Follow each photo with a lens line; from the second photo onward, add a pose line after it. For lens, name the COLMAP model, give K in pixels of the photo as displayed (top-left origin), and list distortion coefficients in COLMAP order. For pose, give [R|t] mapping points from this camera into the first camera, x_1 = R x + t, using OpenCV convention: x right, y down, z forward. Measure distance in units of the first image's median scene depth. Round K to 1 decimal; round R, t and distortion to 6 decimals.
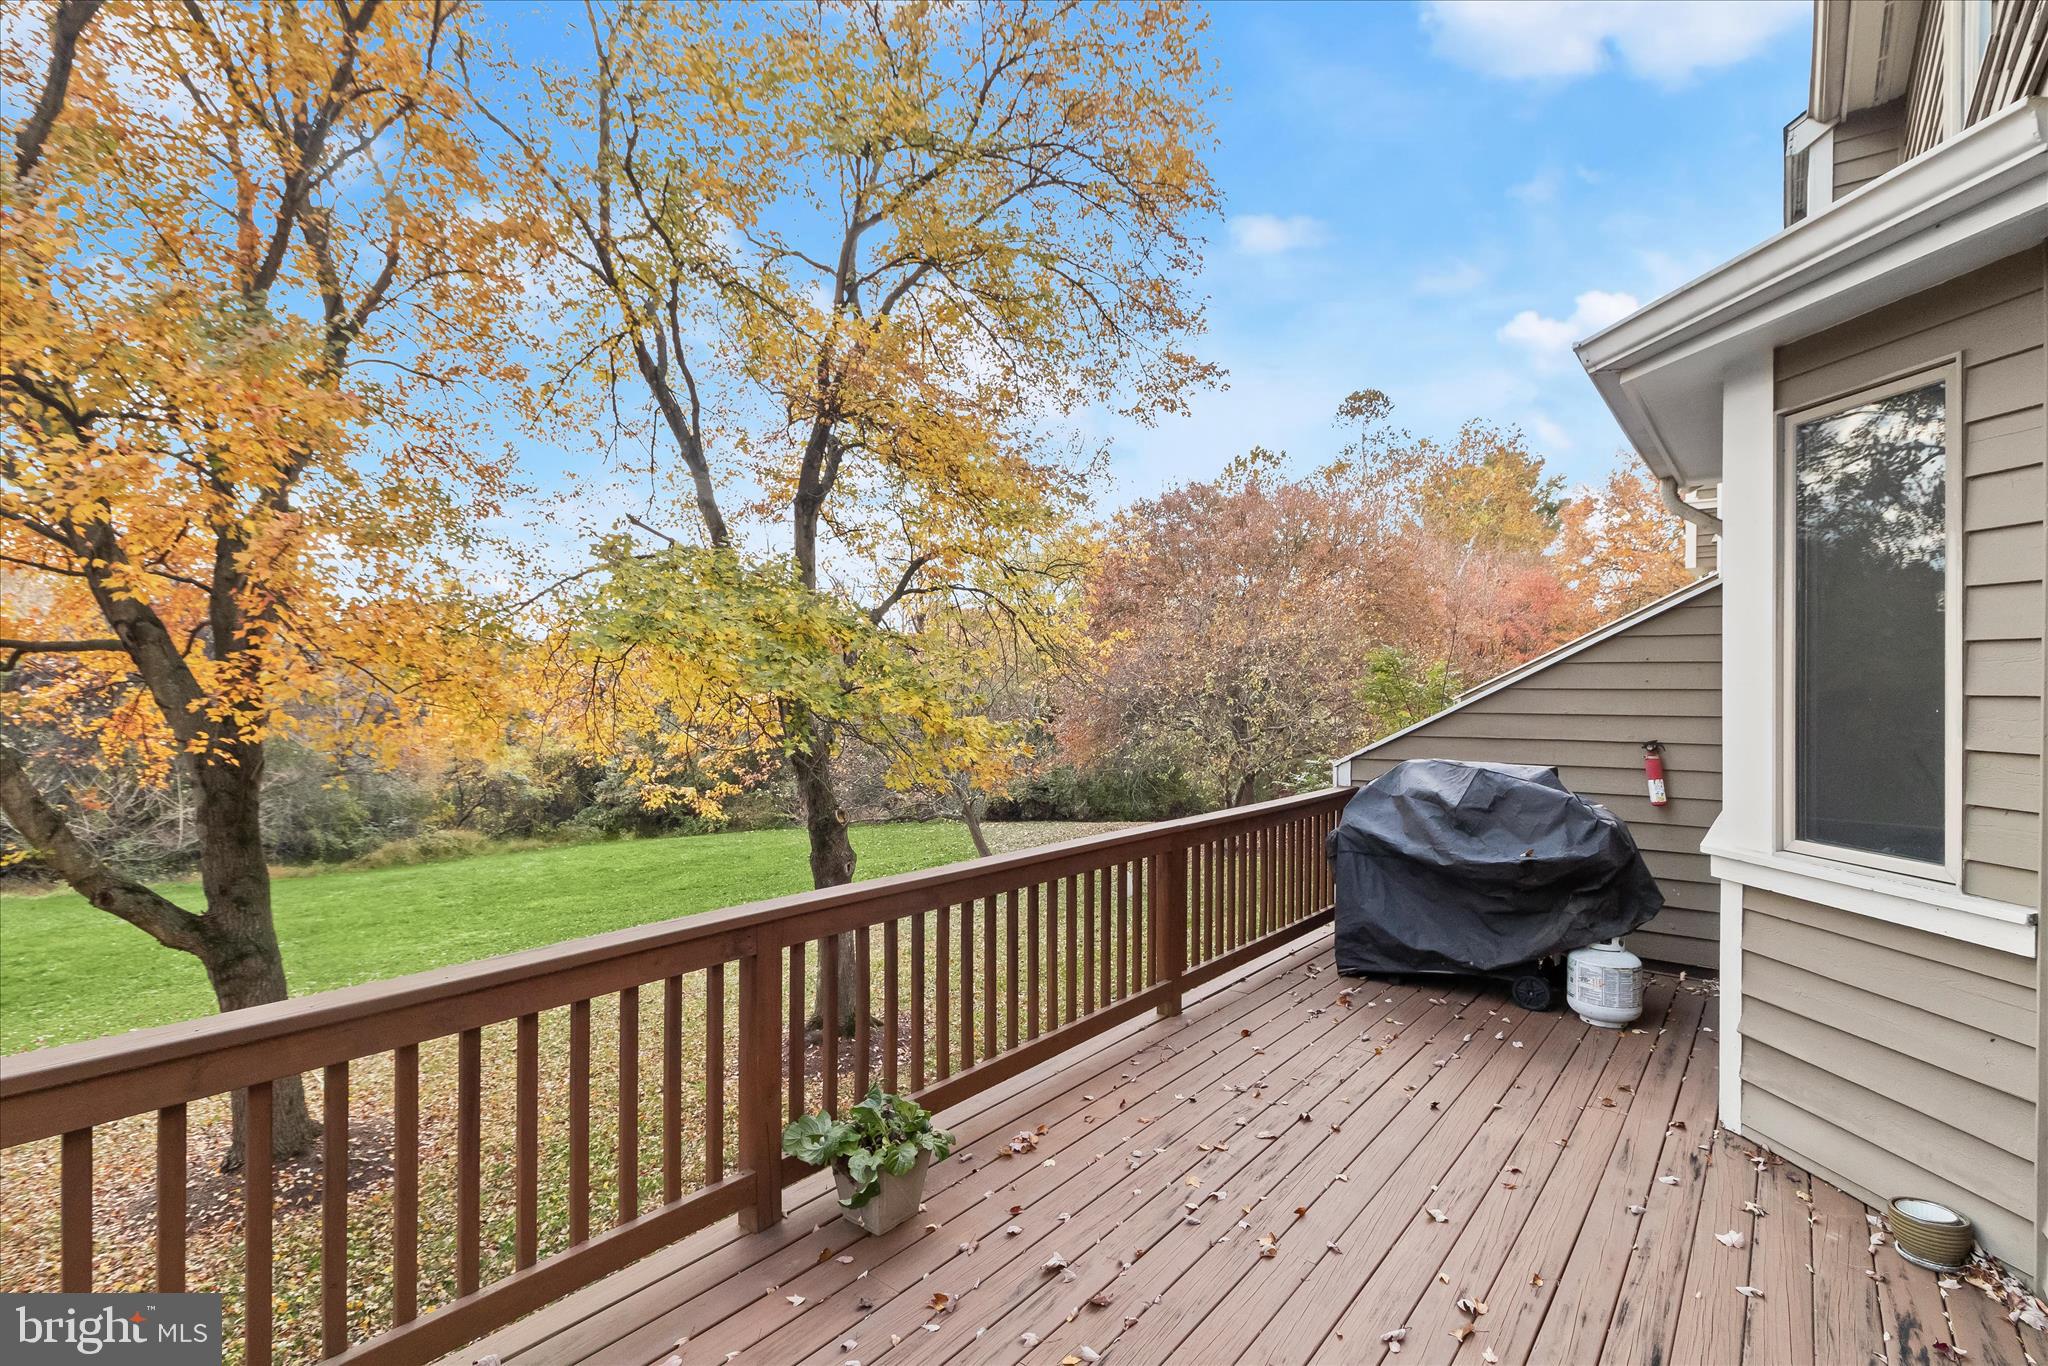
lens RADIAL K [[956.5, 0, 1019.8], [0, 956.5, 687.9], [0, 0, 1]] dist [-0.001171, -0.000132]
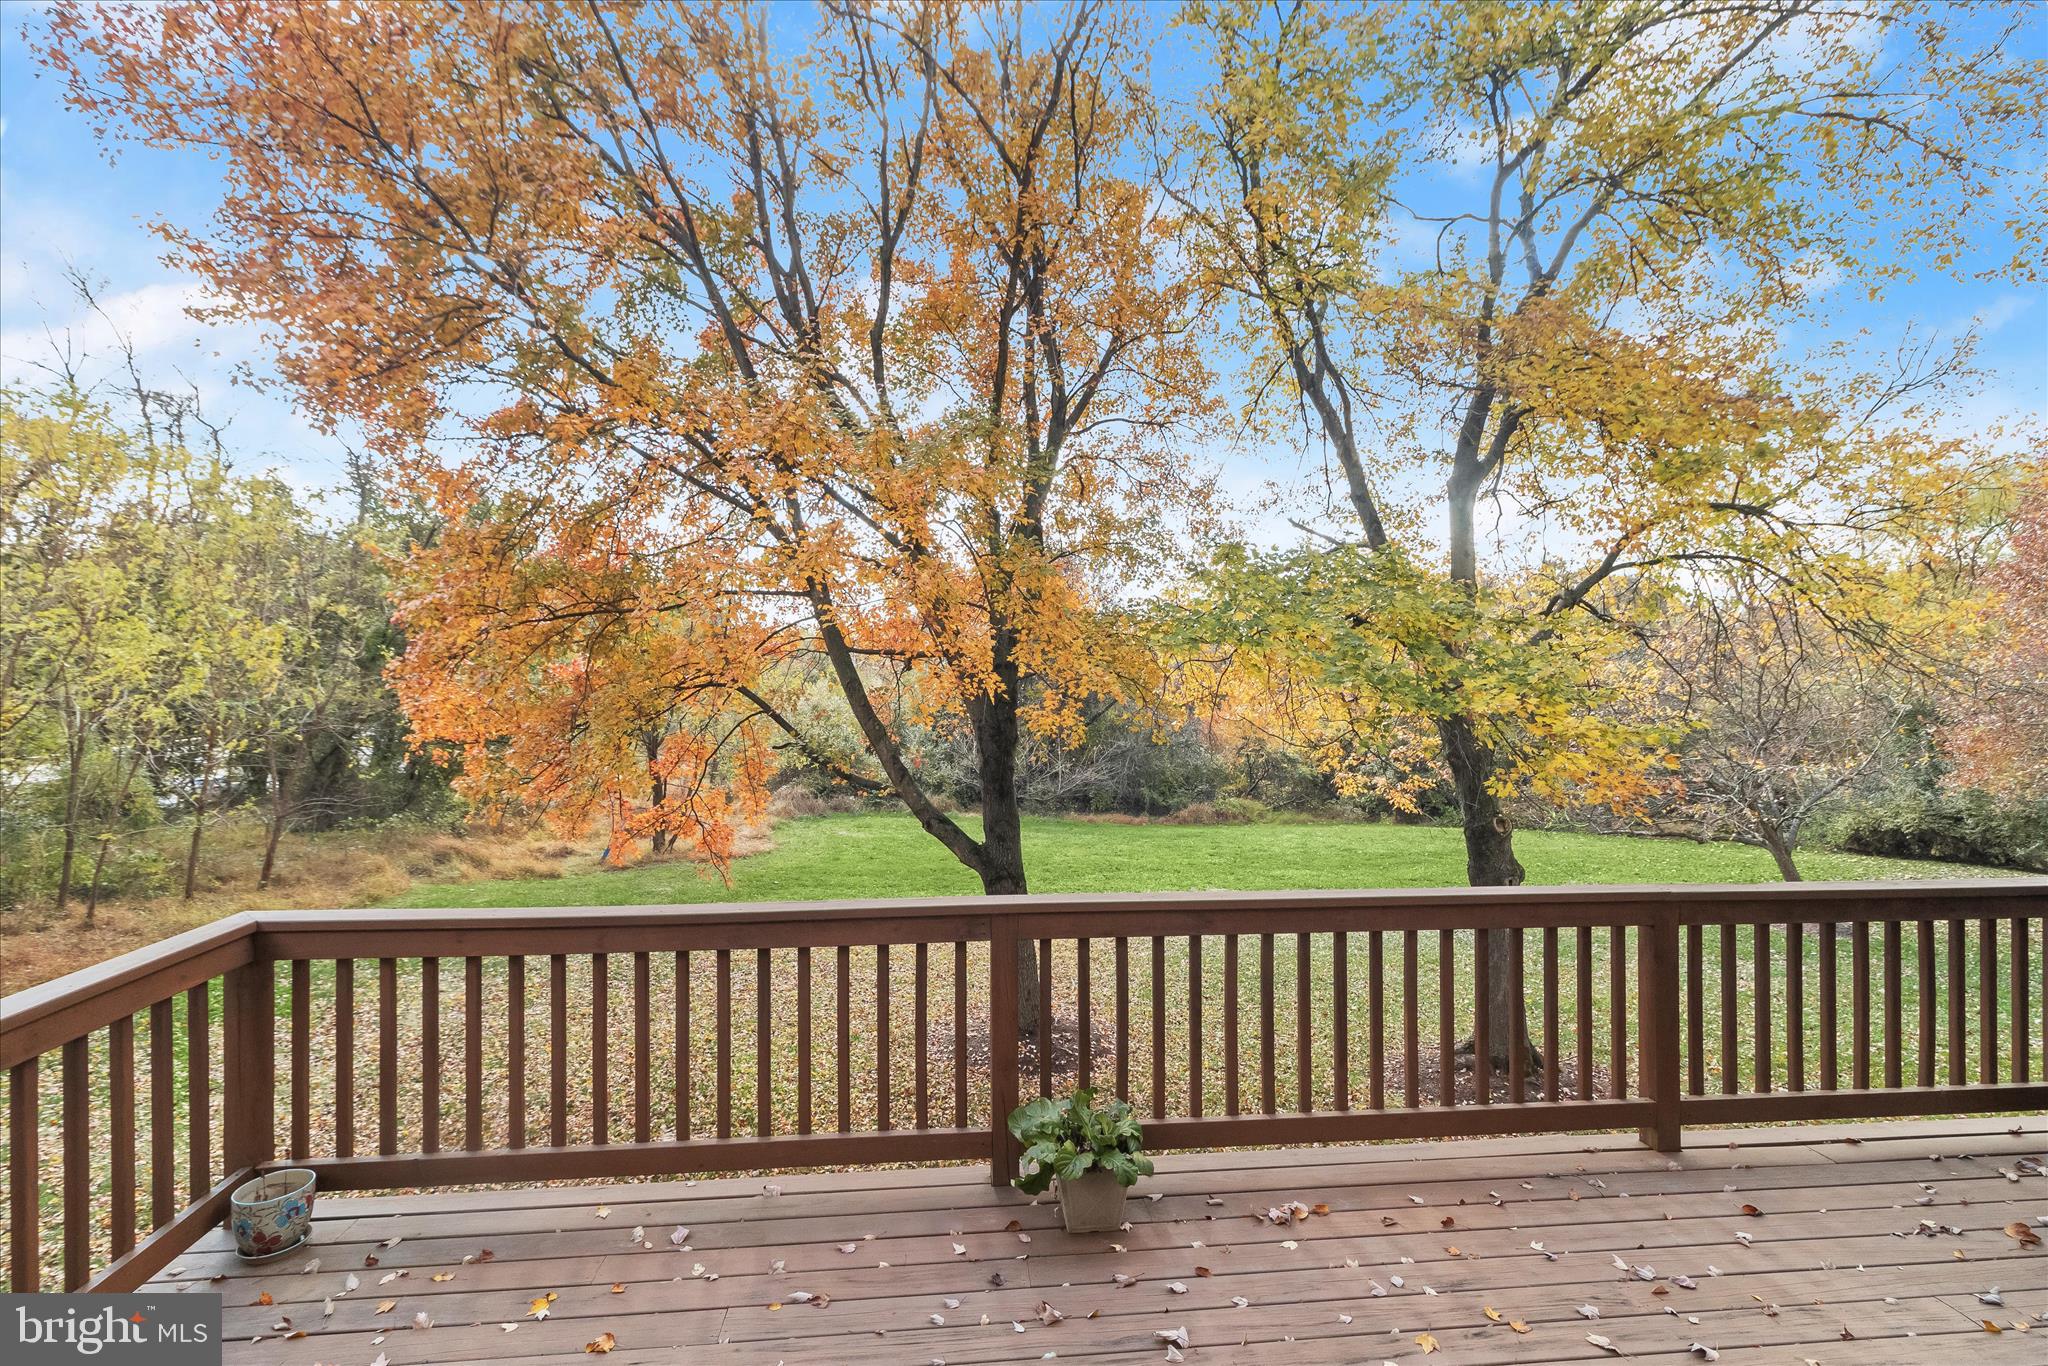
lens RADIAL K [[942.3, 0, 1024.6], [0, 942.3, 669.8], [0, 0, 1]] dist [-0.000012, -0.000081]
pose [[0.701686, -0.003862, -0.712476, 0.140004], [0.001455, 0.999991, -0.003988, -0.009981], [0.712485, 0.001761, 0.701685, 0.060300]]
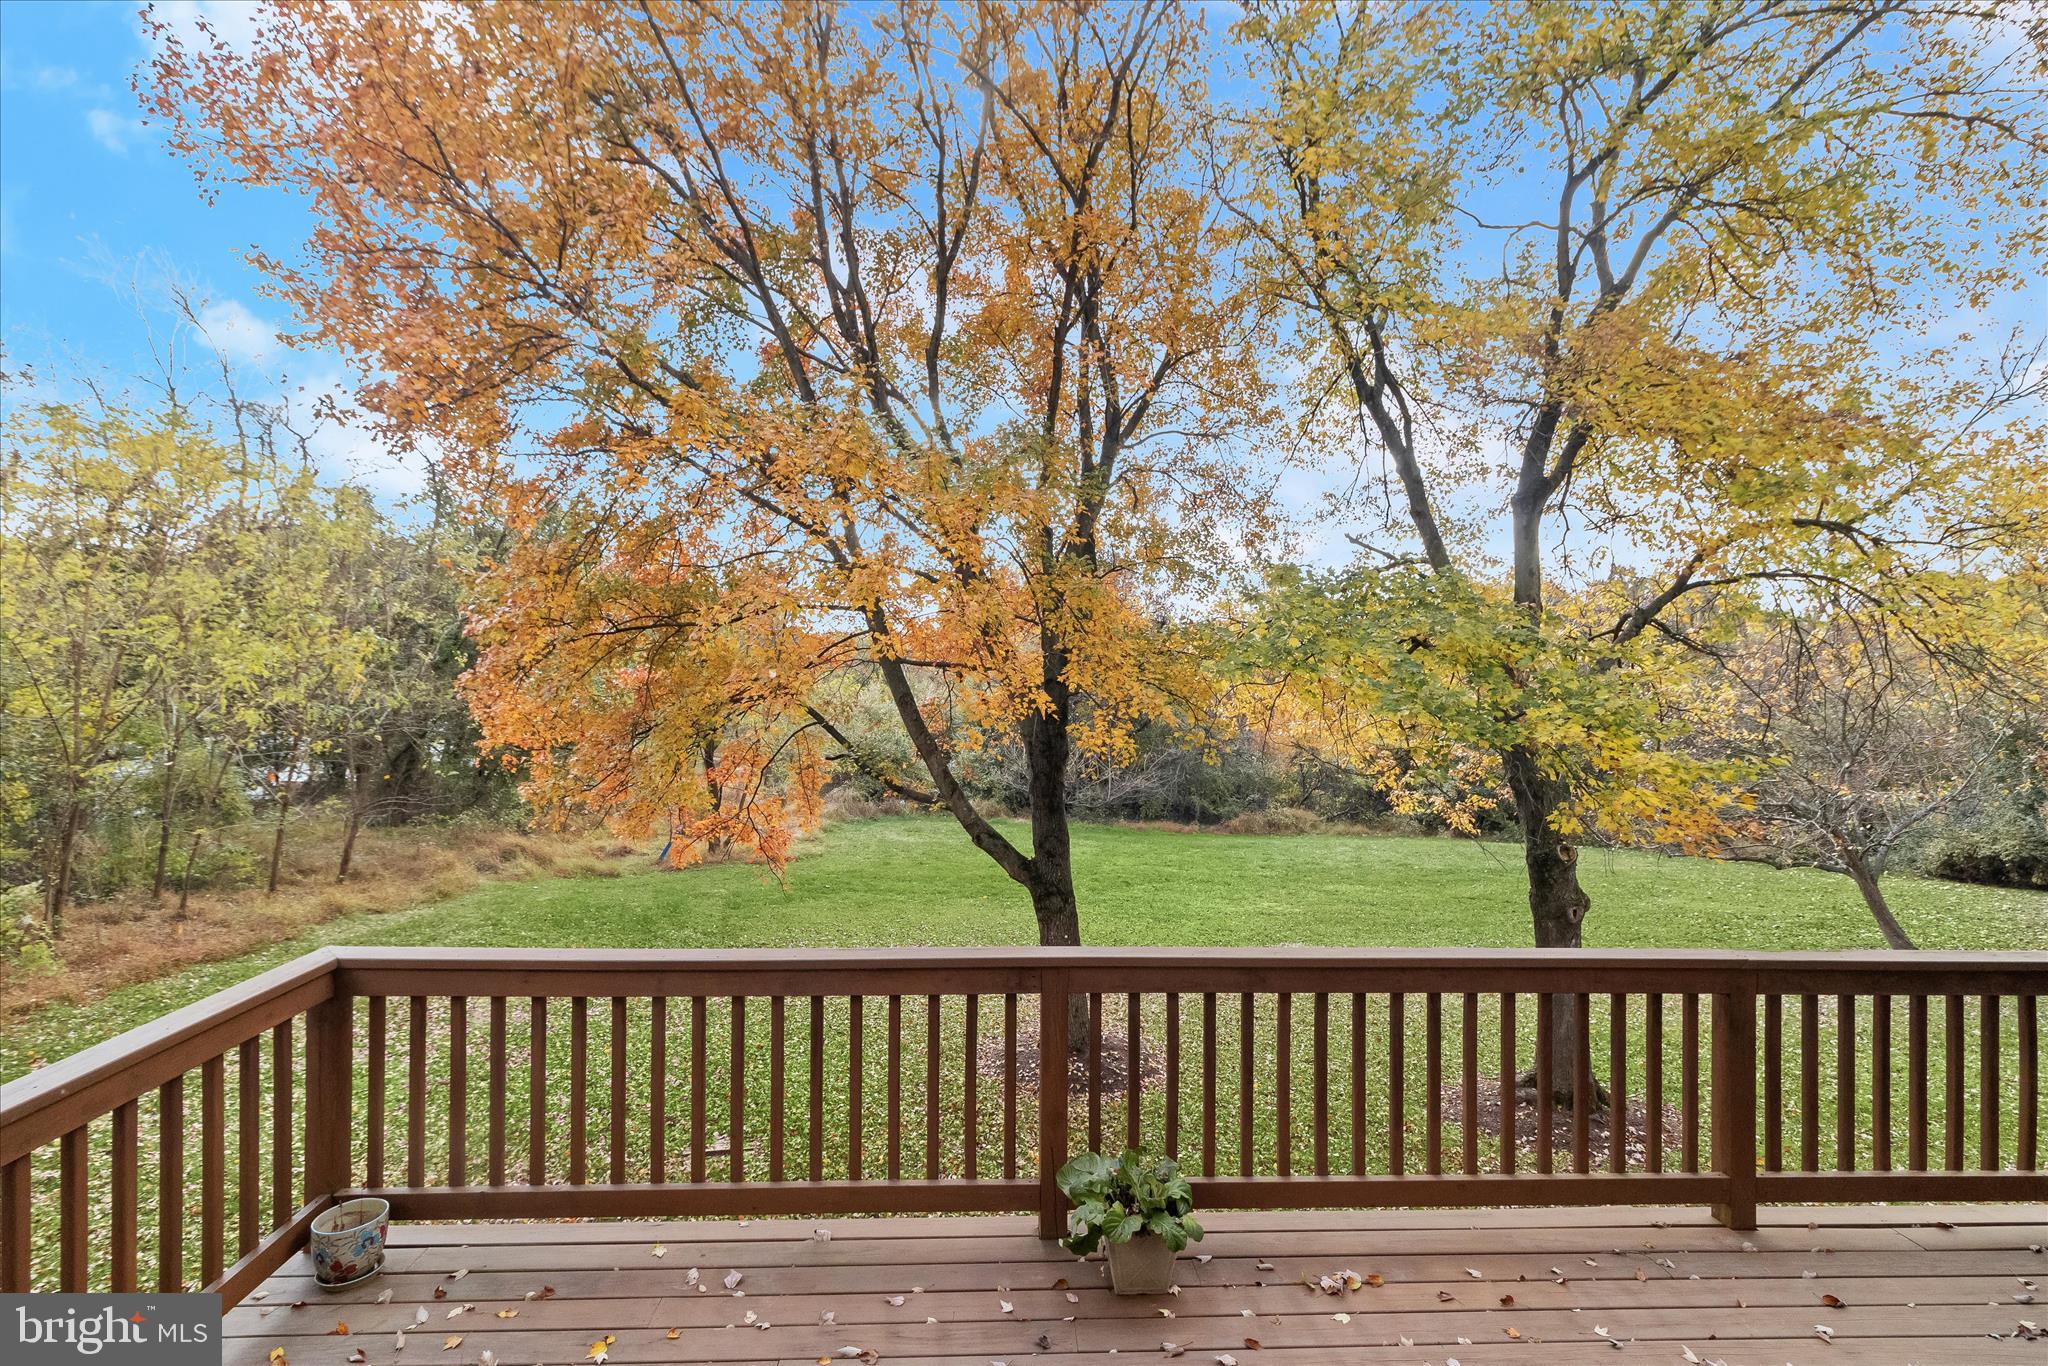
lens RADIAL K [[942.3, 0, 1024.6], [0, 942.3, 669.8], [0, 0, 1]] dist [-0.000012, -0.000081]
pose [[0.662511, 0.000667, -0.749052, 0.139773], [-0.008390, 0.999943, -0.006530, -0.025245], [0.749005, 0.010611, 0.662479, 0.059487]]
